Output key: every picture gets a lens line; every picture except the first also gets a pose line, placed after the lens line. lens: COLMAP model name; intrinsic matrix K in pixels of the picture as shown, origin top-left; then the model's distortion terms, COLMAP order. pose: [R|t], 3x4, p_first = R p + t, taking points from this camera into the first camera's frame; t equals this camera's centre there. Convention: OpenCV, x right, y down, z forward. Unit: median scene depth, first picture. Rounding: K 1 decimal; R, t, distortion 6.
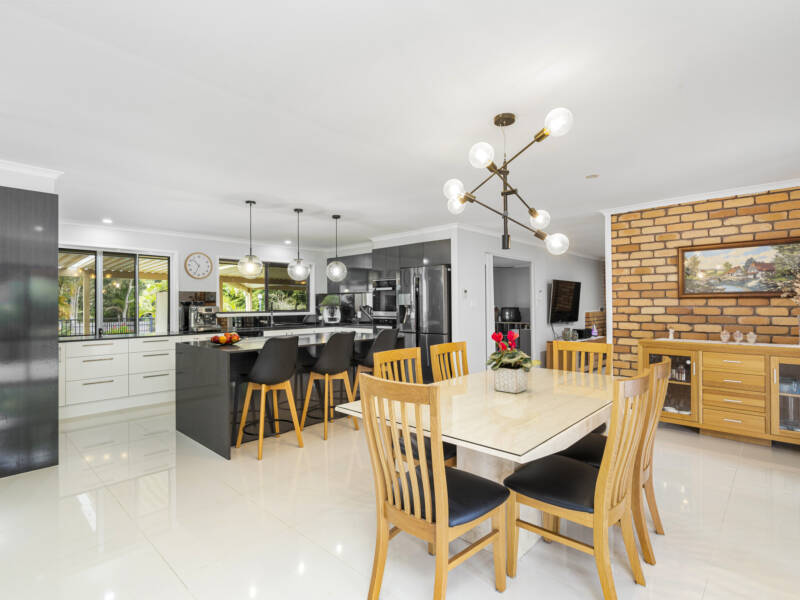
lens RADIAL K [[410.2, 0, 386.7], [0, 410.2, 298.3], [0, 0, 1]] dist [-0.000757, -0.000159]
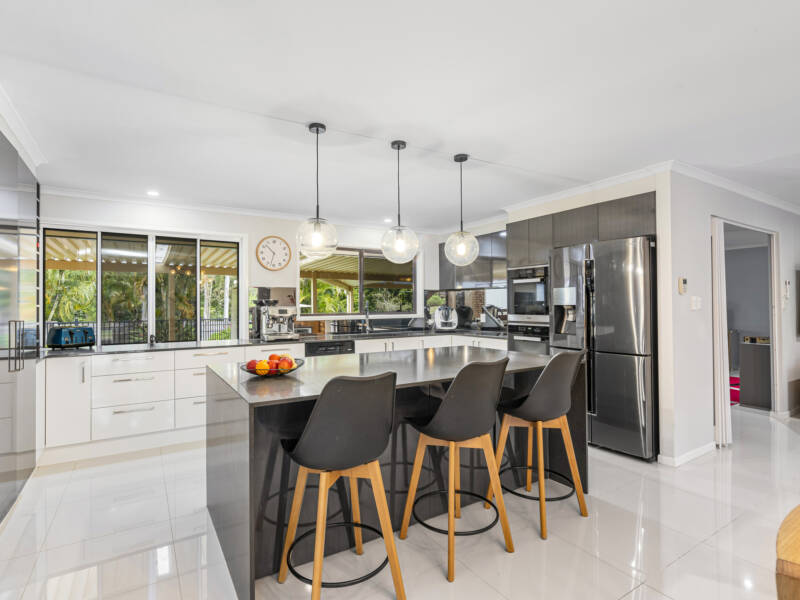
lens RADIAL K [[410.2, 0, 398.3], [0, 410.2, 299.0], [0, 0, 1]] dist [-0.000757, -0.000159]
pose [[0.974336, -0.002173, -0.225087, -0.058912], [0.002681, 0.999995, 0.001950, 0.004725], [0.225082, -0.002504, 0.974337, 0.299698]]
